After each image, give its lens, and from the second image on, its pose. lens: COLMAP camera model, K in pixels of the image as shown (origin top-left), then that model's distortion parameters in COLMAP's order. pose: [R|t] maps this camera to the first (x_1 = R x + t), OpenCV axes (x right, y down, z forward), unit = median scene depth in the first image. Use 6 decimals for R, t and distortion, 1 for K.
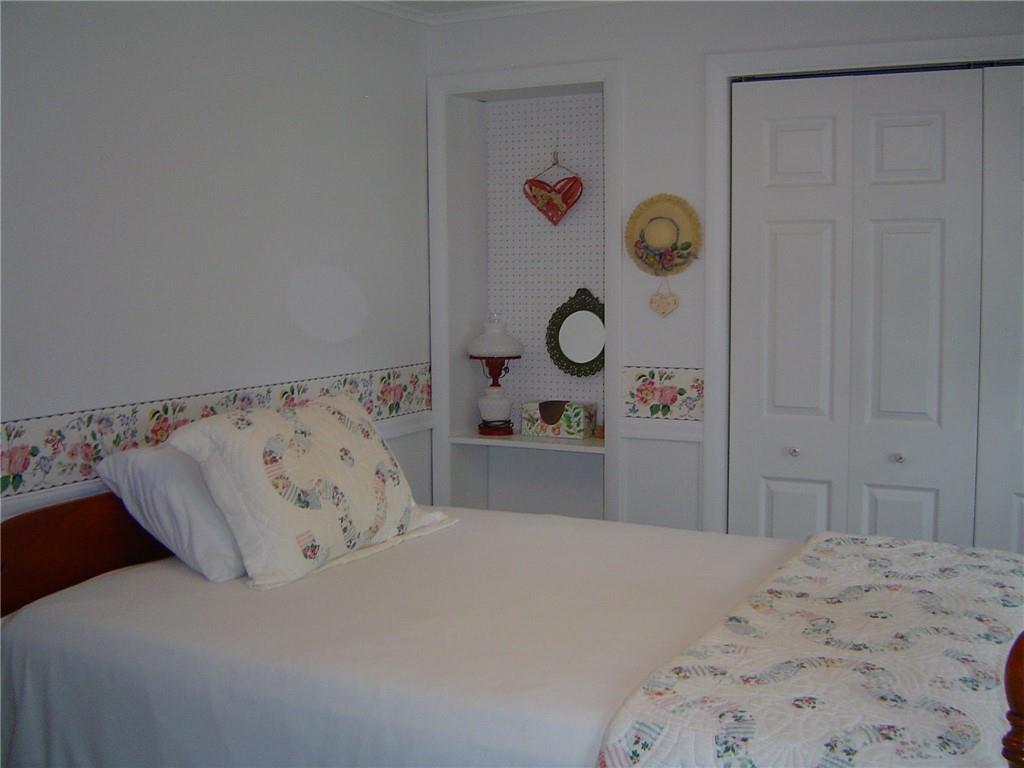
lens RADIAL K [[1150.7, 0, 516.3], [0, 1150.7, 385.0], [0, 0, 1]] dist [-0.130537, 0.000000]
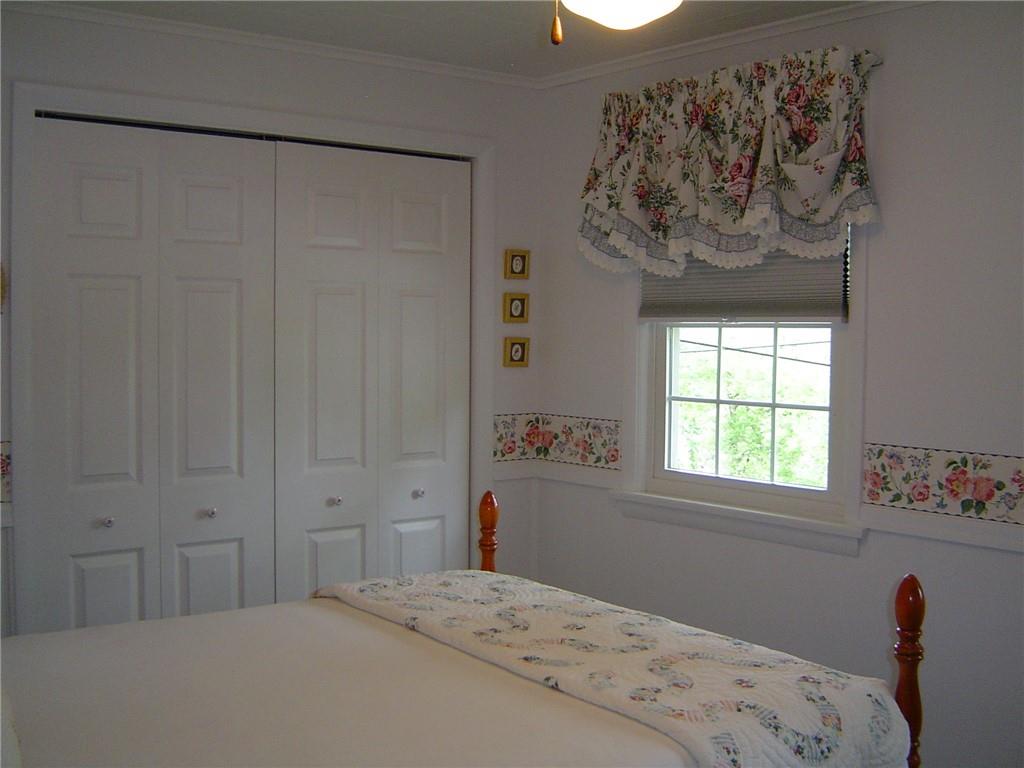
lens RADIAL K [[1150.7, 0, 515.1], [0, 1150.7, 382.1], [0, 0, 1]] dist [-0.130537, 0.000000]
pose [[0.433590, -0.033248, 0.900496, -0.479837], [0.073135, 0.997321, 0.001608, -0.035860], [-0.898137, 0.065160, 0.434860, 0.323395]]
